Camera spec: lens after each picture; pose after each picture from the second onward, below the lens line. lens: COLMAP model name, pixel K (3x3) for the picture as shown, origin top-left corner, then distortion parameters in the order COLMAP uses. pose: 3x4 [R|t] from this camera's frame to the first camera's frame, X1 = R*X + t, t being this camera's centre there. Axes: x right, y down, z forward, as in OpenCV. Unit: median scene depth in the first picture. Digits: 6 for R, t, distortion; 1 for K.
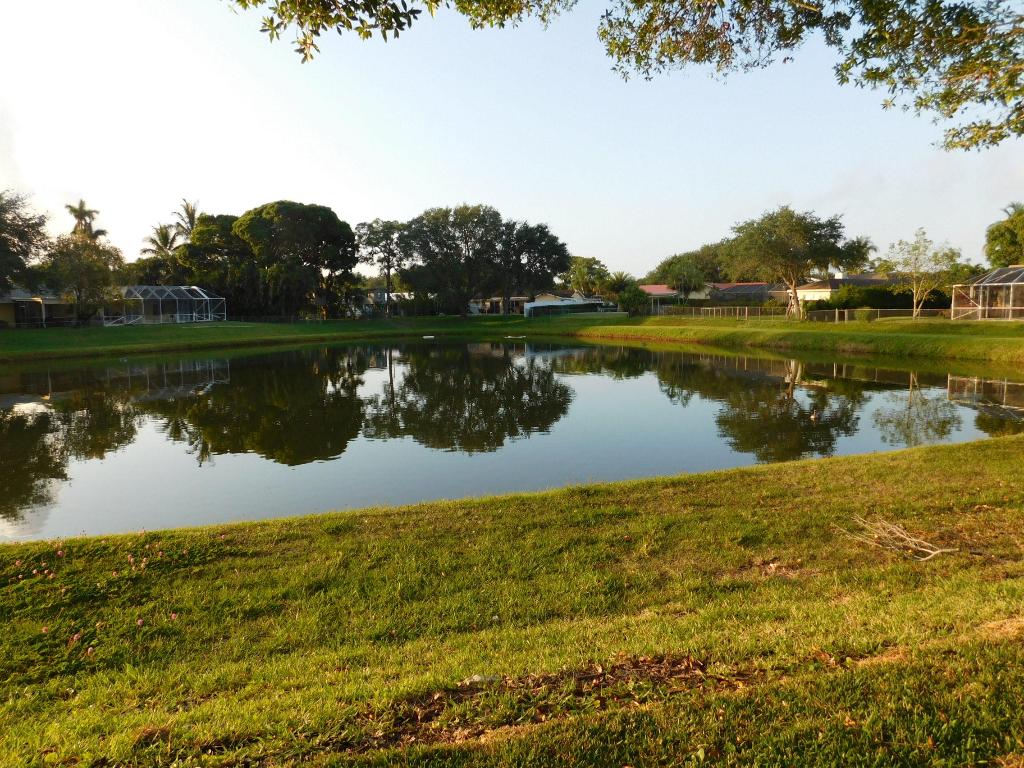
lens RADIAL K [[703.4, 0, 512.0], [0, 703.4, 384.0], [0, 0, 1]] dist [-0.077925, 0.069442]
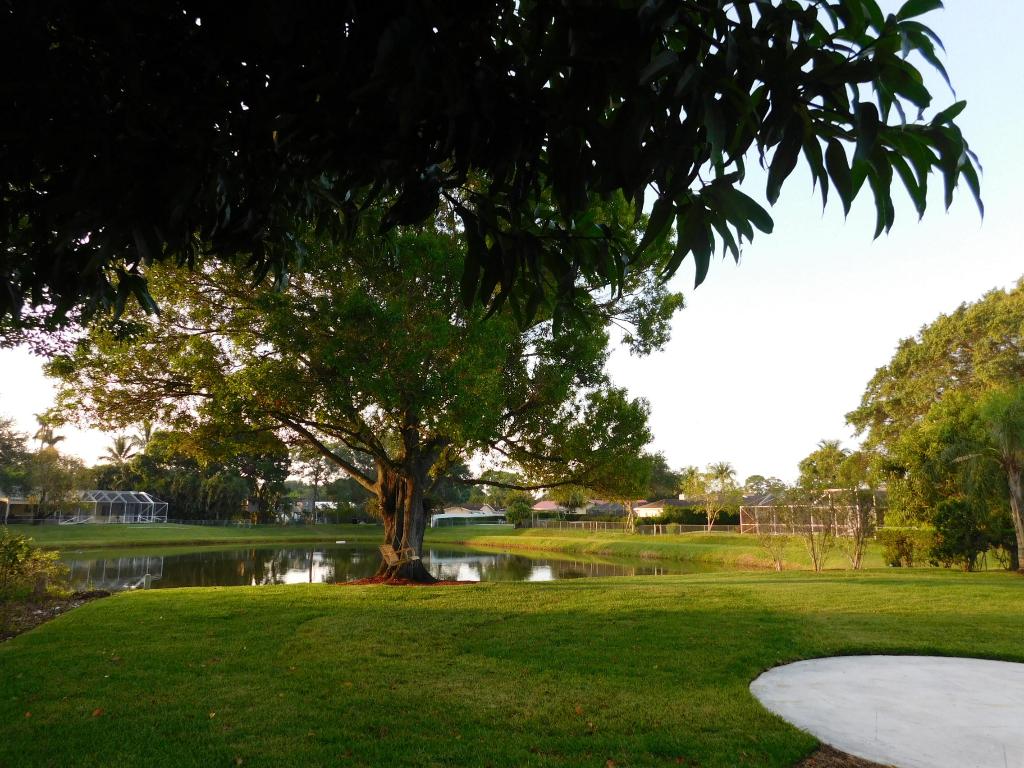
lens RADIAL K [[703.4, 0, 512.0], [0, 703.4, 384.0], [0, 0, 1]] dist [-0.077925, 0.069442]
pose [[0.997225, 0.033336, 0.066566, 0.075637], [-0.012430, 0.956146, -0.292627, 0.017478], [-0.073402, 0.290988, 0.953907, -0.200312]]
